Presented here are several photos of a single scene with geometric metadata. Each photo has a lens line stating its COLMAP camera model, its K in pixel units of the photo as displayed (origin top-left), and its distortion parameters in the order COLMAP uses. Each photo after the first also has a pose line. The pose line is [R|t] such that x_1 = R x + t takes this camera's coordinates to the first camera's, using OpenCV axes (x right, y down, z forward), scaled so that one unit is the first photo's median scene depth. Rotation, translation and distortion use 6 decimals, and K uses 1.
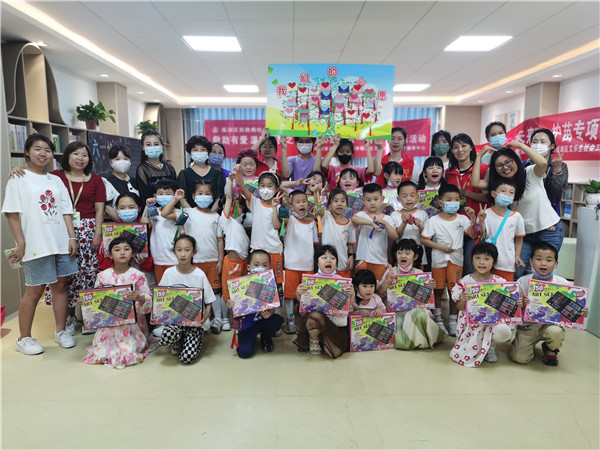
lens RADIAL K [[488.3, 0, 298.0], [0, 488.3, 225.1], [0, 0, 1]] dist [0.001988, -0.010810]
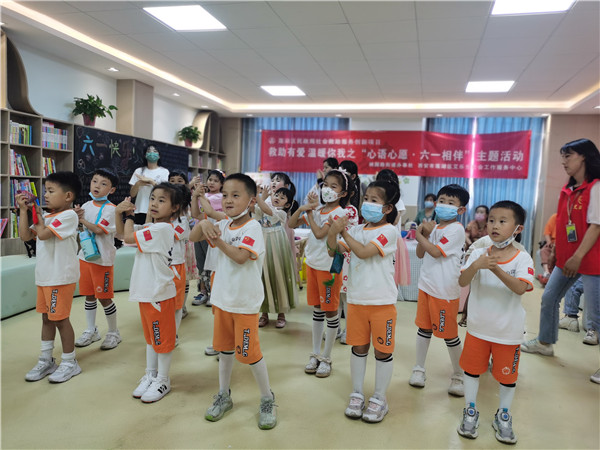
lens RADIAL K [[488.3, 0, 300.9], [0, 488.3, 225.3], [0, 0, 1]] dist [0.001988, -0.010810]
pose [[0.952774, 0.067864, -0.296001, 0.161811], [-0.086502, 0.994980, -0.050314, 0.003106], [0.291101, 0.073543, 0.953862, 0.159944]]
